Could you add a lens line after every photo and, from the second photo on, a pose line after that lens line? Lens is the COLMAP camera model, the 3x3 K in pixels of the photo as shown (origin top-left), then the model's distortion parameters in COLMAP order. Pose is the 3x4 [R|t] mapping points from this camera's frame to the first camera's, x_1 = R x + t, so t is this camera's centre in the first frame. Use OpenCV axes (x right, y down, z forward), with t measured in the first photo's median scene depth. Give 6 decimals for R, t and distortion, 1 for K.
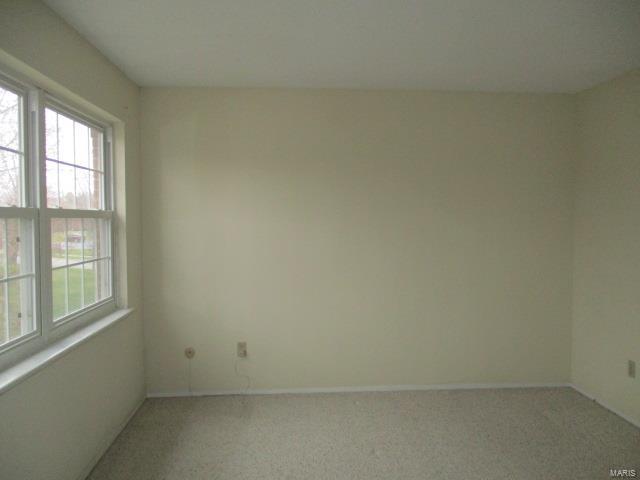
lens RADIAL K [[534.9, 0, 322.7], [0, 534.9, 237.7], [0, 0, 1]] dist [-0.016350, 0.001654]
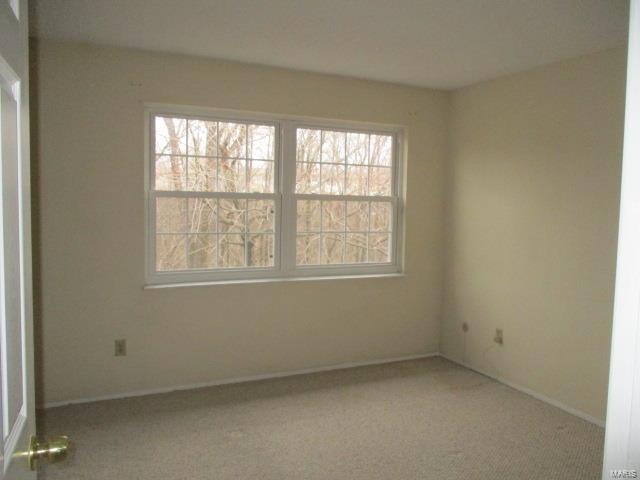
lens RADIAL K [[534.9, 0, 322.7], [0, 534.9, 237.7], [0, 0, 1]] dist [-0.016350, 0.001654]
pose [[0.366971, 0.084593, -0.926378, 0.737667], [-0.062279, 0.995856, 0.066267, -0.025745], [0.928145, 0.033376, 0.370719, 0.351111]]
